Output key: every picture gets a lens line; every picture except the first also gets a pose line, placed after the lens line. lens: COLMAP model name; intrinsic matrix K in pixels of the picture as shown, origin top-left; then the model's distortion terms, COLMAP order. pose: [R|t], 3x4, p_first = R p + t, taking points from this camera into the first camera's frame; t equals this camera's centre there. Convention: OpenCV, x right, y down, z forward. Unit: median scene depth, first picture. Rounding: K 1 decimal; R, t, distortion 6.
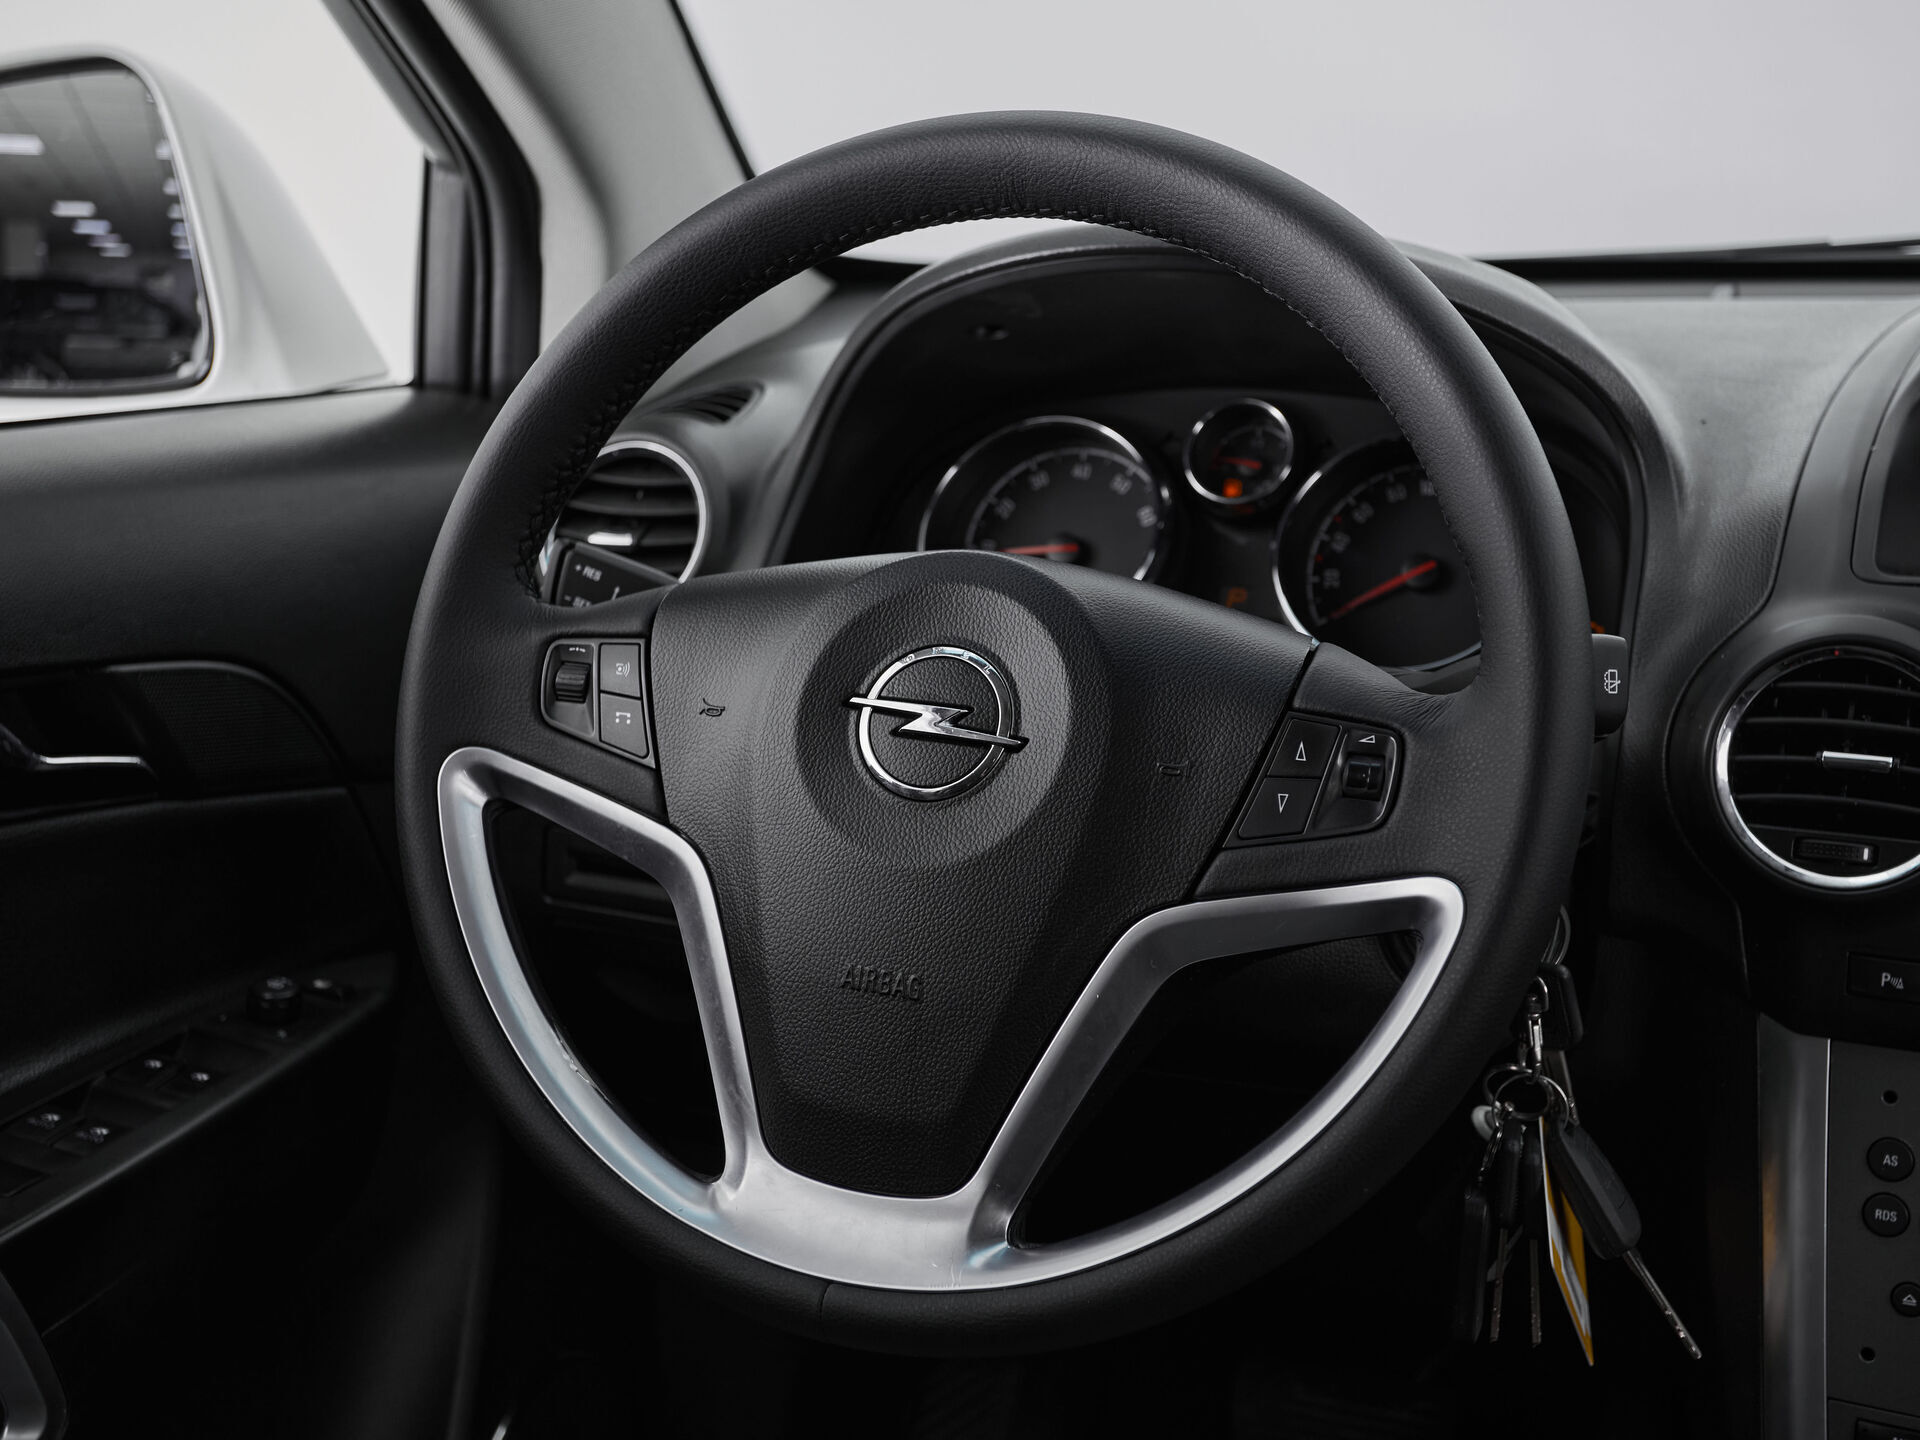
lens RADIAL K [[2330.1, 0, 961.8], [0, 2330.1, 702.7], [0, 0, 1]] dist [0.028586, 0.000000]
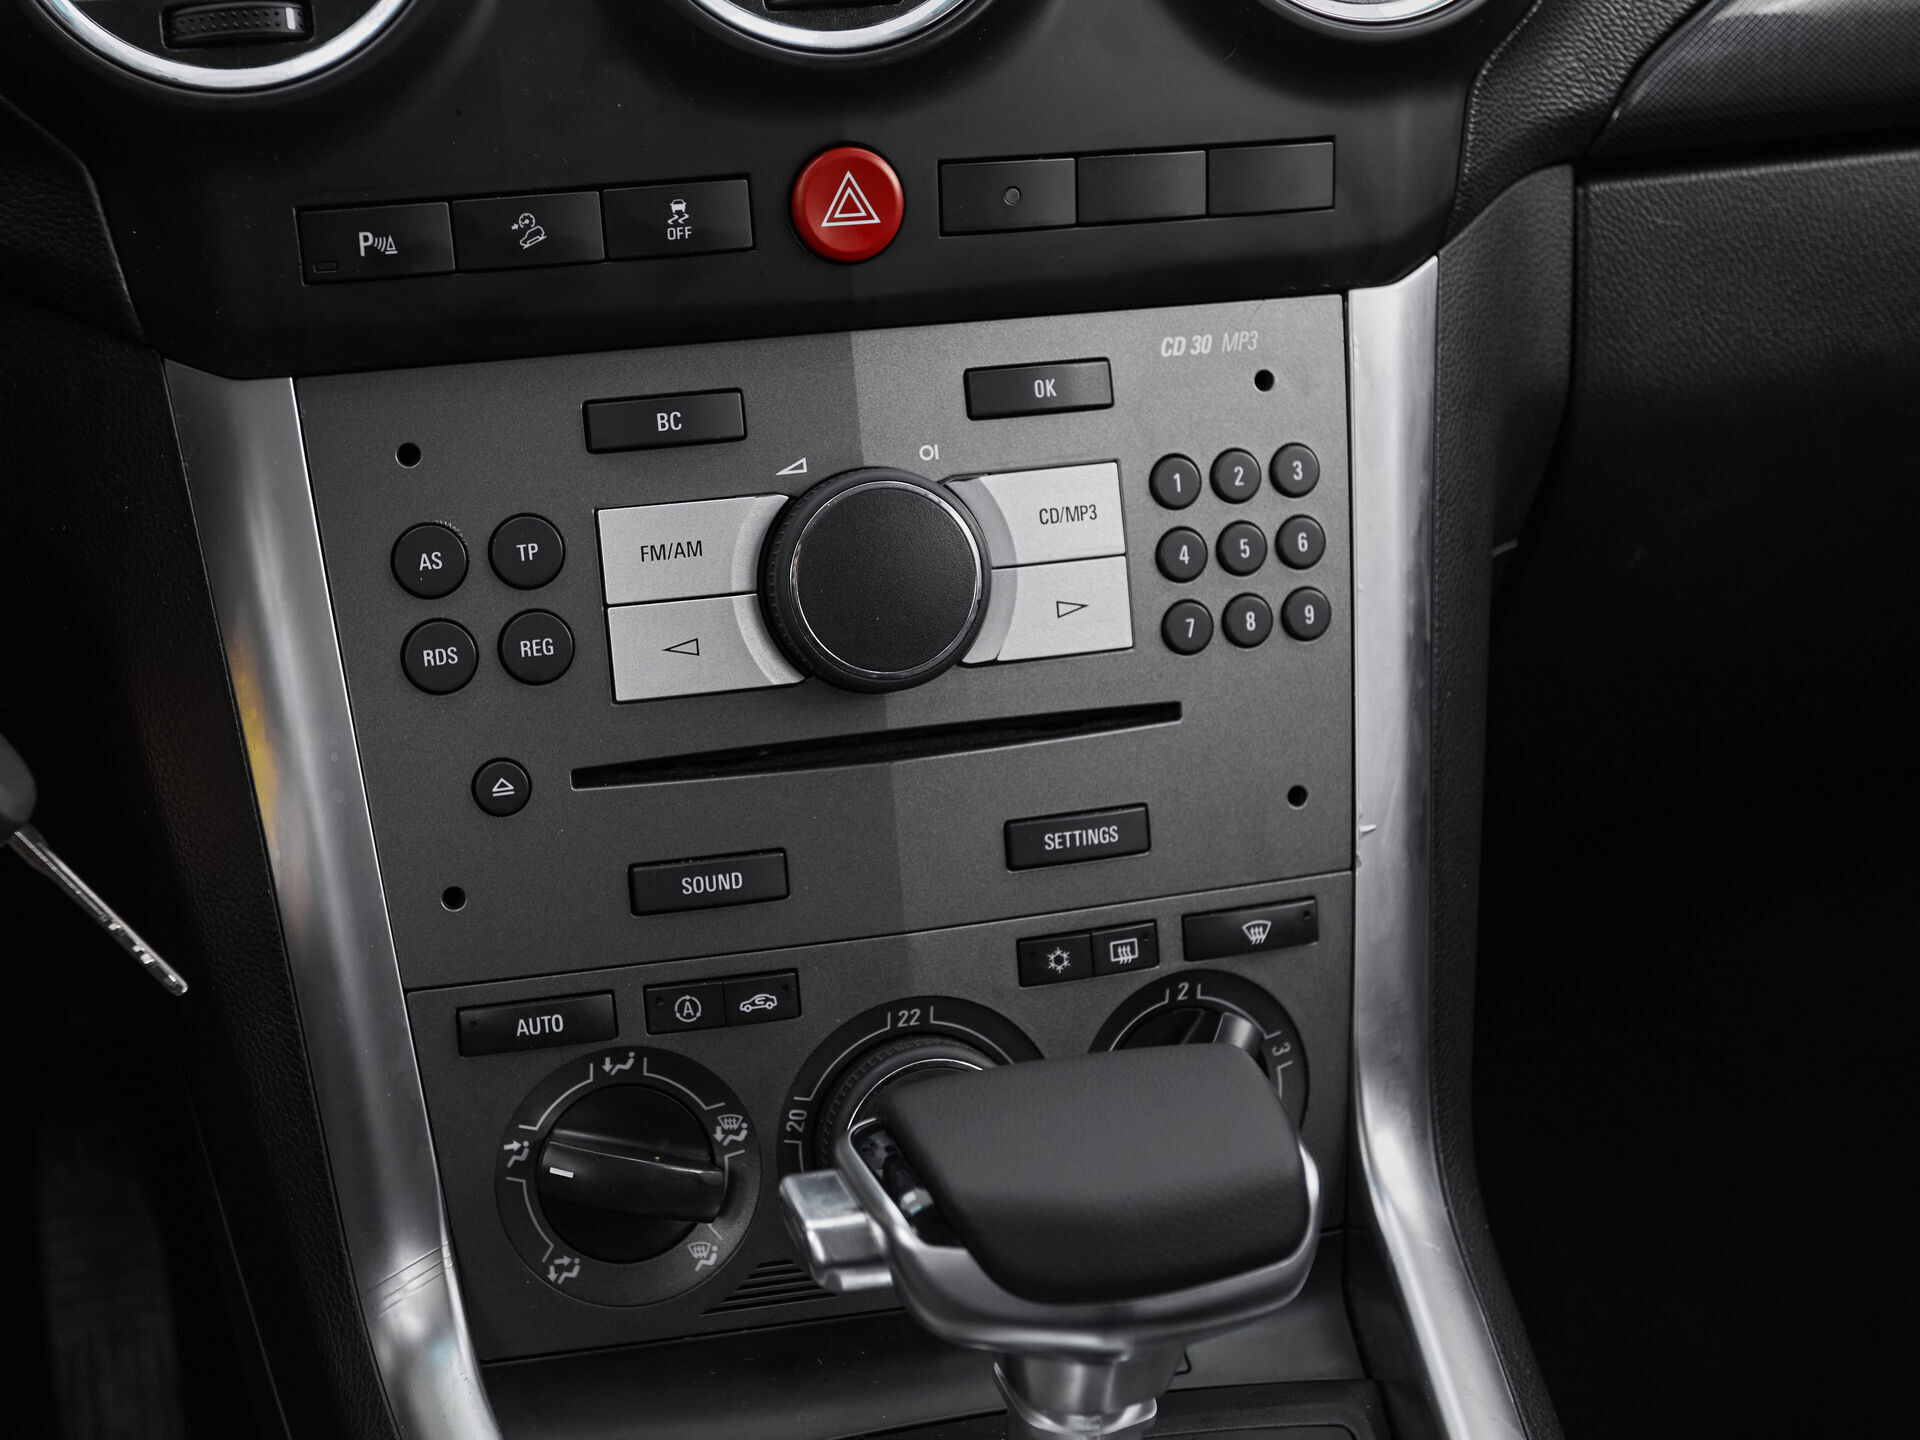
lens RADIAL K [[2651.1, 0, 775.7], [0, 2651.1, 673.7], [0, 0, 1]] dist [0.007348, 0.000000]
pose [[0.815016, -0.224384, 0.534229, 0.115017], [0.158381, 0.973135, 0.167106, 0.127394], [-0.557372, -0.051582, 0.828659, 0.418798]]
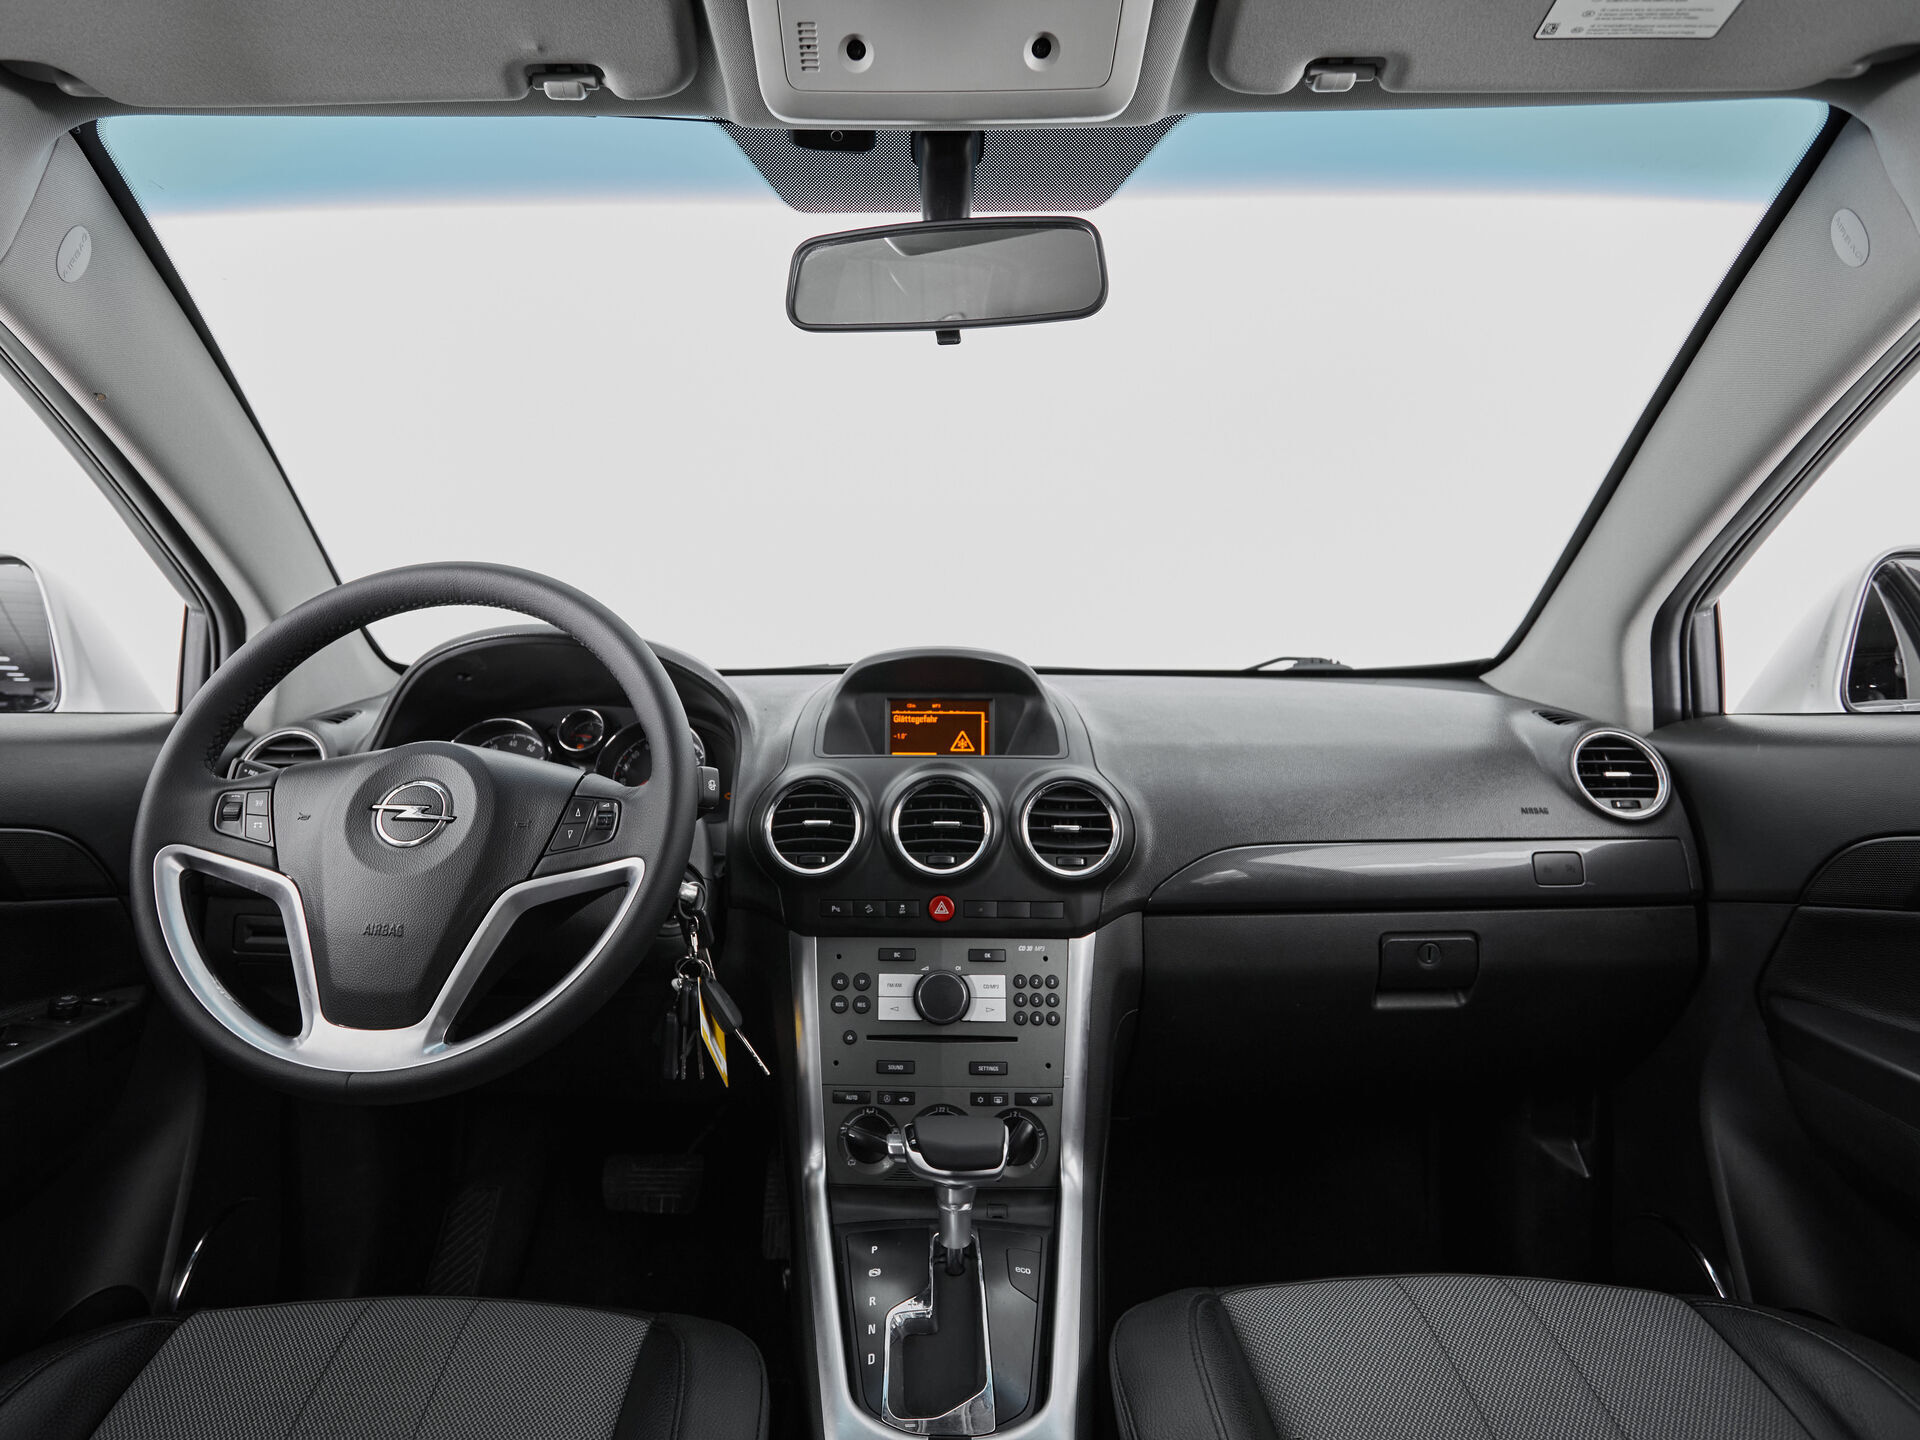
lens RADIAL K [[1009.3, 0, 897.5], [0, 1009.3, 719.9], [0, 0, 1]] dist [-0.003721, -0.002608]
pose [[0.936295, -0.009582, 0.351084, 0.077852], [0.078704, 0.979930, -0.183149, 0.123097], [-0.342283, 0.199113, 0.918257, -0.066870]]
